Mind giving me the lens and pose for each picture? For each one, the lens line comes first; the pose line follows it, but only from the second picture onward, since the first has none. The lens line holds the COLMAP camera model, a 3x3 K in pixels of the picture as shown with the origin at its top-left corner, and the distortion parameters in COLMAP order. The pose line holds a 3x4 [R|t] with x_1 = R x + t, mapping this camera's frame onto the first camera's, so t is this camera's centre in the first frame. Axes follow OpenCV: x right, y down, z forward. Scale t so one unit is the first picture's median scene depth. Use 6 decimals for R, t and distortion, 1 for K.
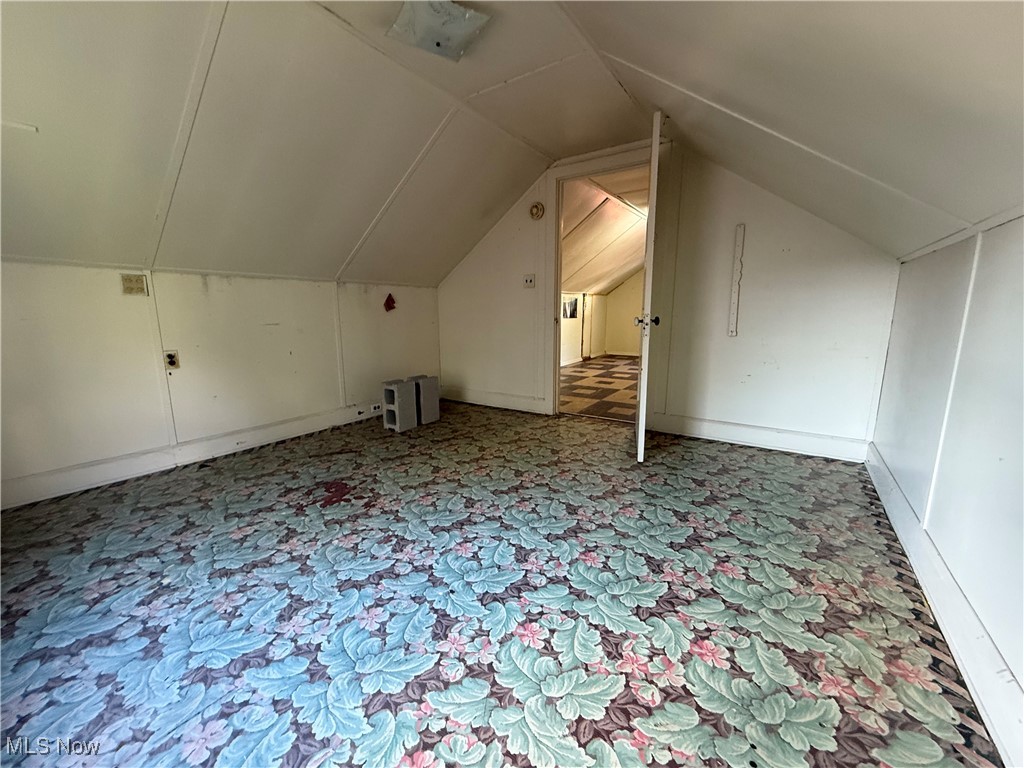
lens RADIAL K [[410.0, 0, 508.4], [0, 410.0, 383.5], [0, 0, 1]] dist [0.002215, 0.000264]
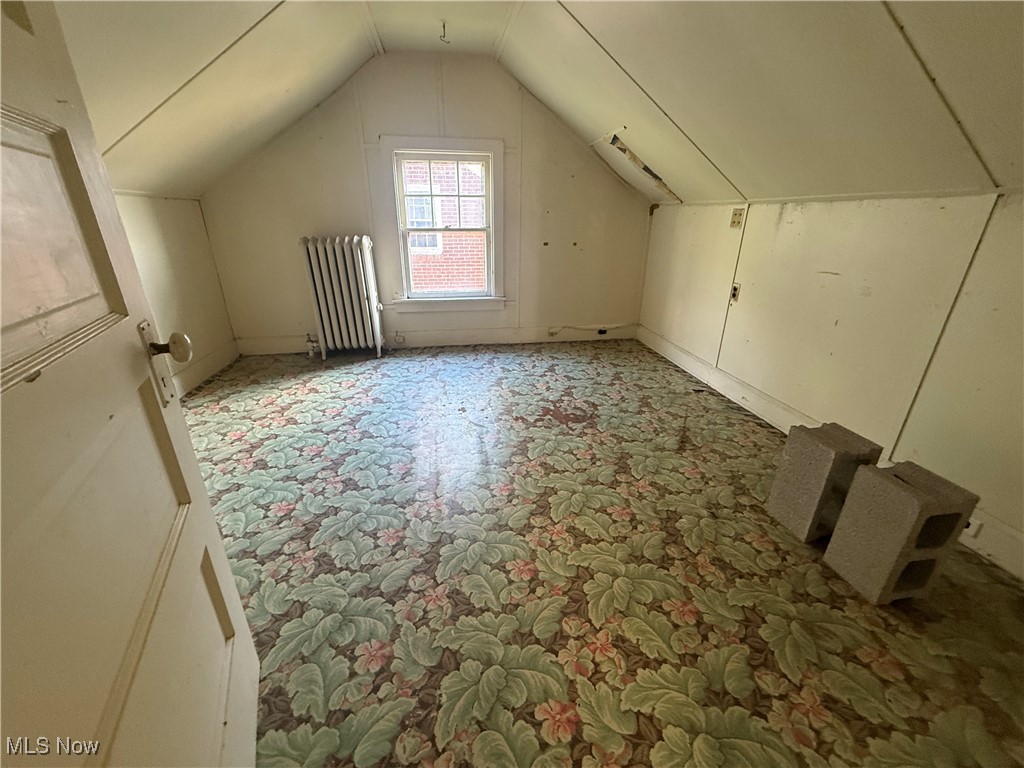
lens RADIAL K [[410.0, 0, 508.4], [0, 410.0, 383.5], [0, 0, 1]] dist [0.002215, 0.000264]
pose [[-0.727490, 0.255882, -0.636618, 0.382473], [-0.124433, 0.863264, 0.489174, -0.340599], [0.674741, 0.435085, -0.596176, 1.525887]]
